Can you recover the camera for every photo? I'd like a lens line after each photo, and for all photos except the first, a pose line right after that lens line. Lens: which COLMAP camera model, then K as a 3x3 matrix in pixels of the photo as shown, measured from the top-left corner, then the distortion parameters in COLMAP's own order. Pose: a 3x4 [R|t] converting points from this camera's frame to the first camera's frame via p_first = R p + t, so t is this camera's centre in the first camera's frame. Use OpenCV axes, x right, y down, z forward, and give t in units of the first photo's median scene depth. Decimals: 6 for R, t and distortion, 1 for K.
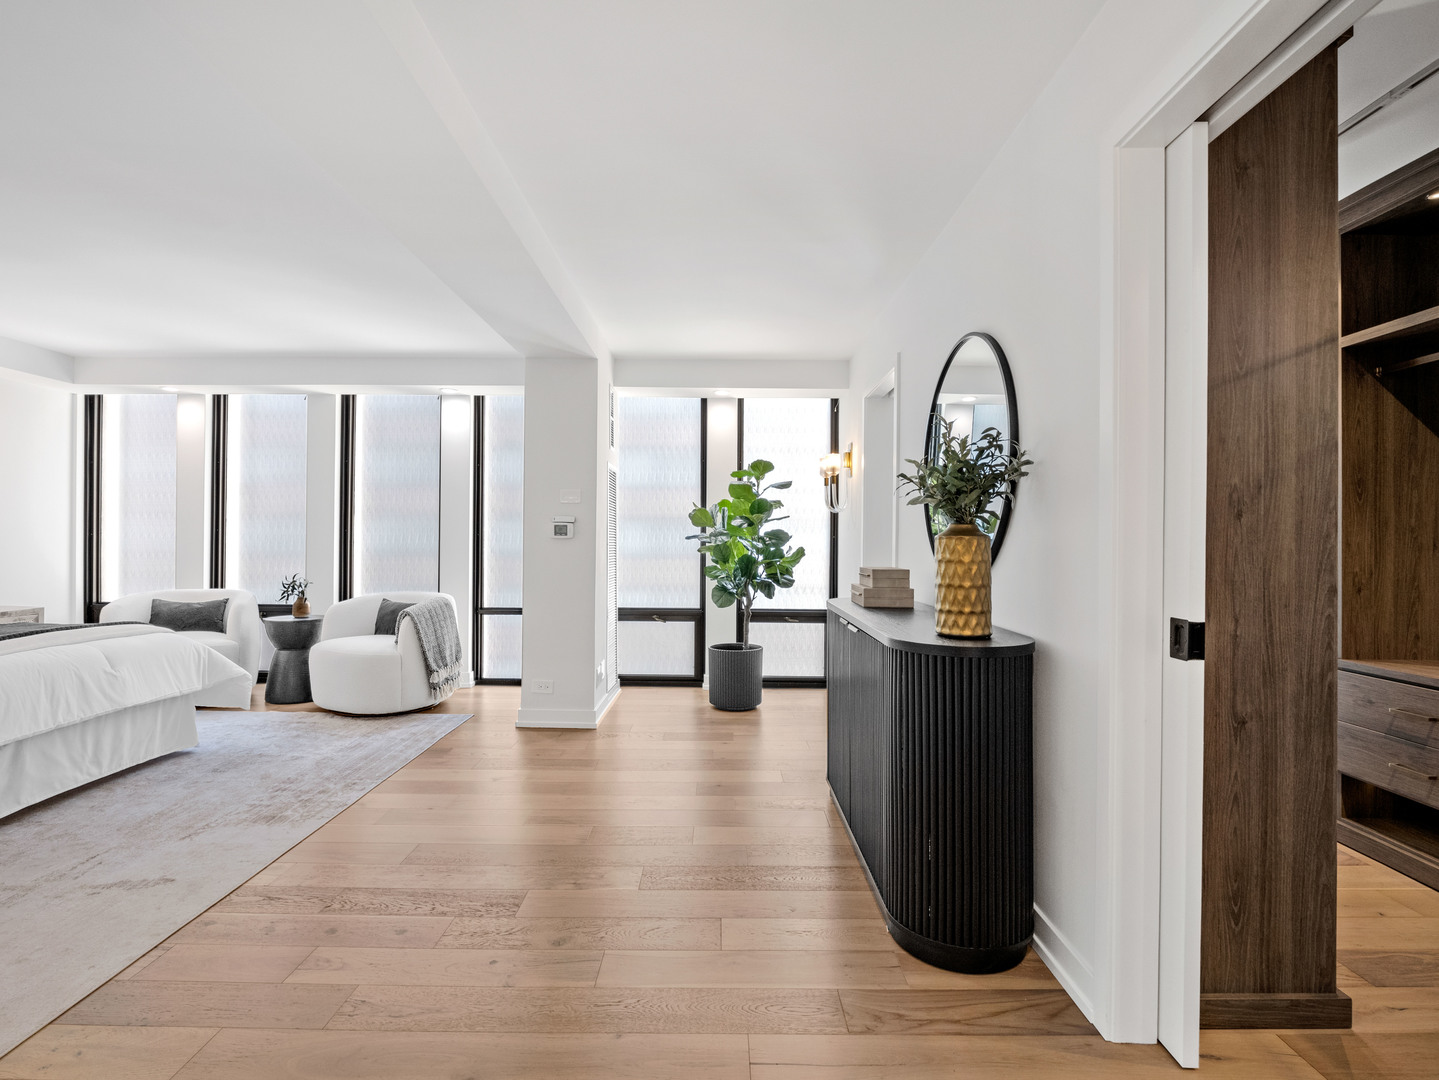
lens RADIAL K [[703.4, 0, 716.7], [0, 703.4, 538.8], [0, 0, 1]] dist [-0.012318, -0.002802]
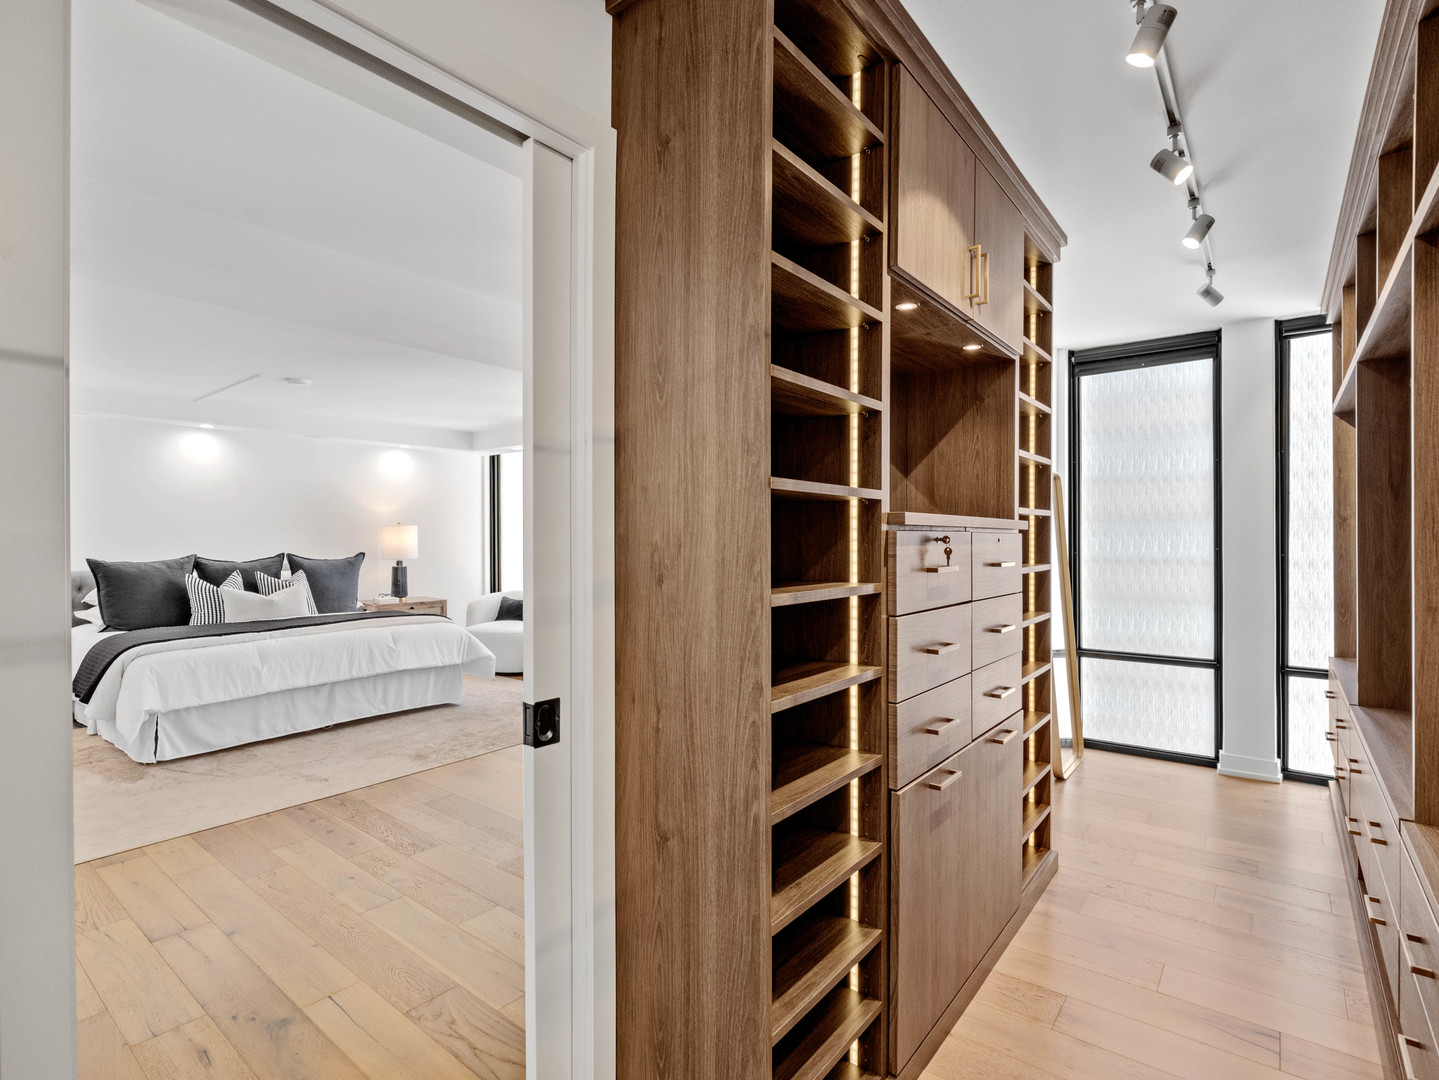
lens RADIAL K [[703.4, 0, 719.8], [0, 703.4, 544.3], [0, 0, 1]] dist [-0.012318, -0.002802]
pose [[0.788656, -0.003835, -0.614823, 1.301214], [0.009872, 0.999931, 0.006426, -0.080041], [0.614756, -0.011137, 0.788639, 0.403073]]
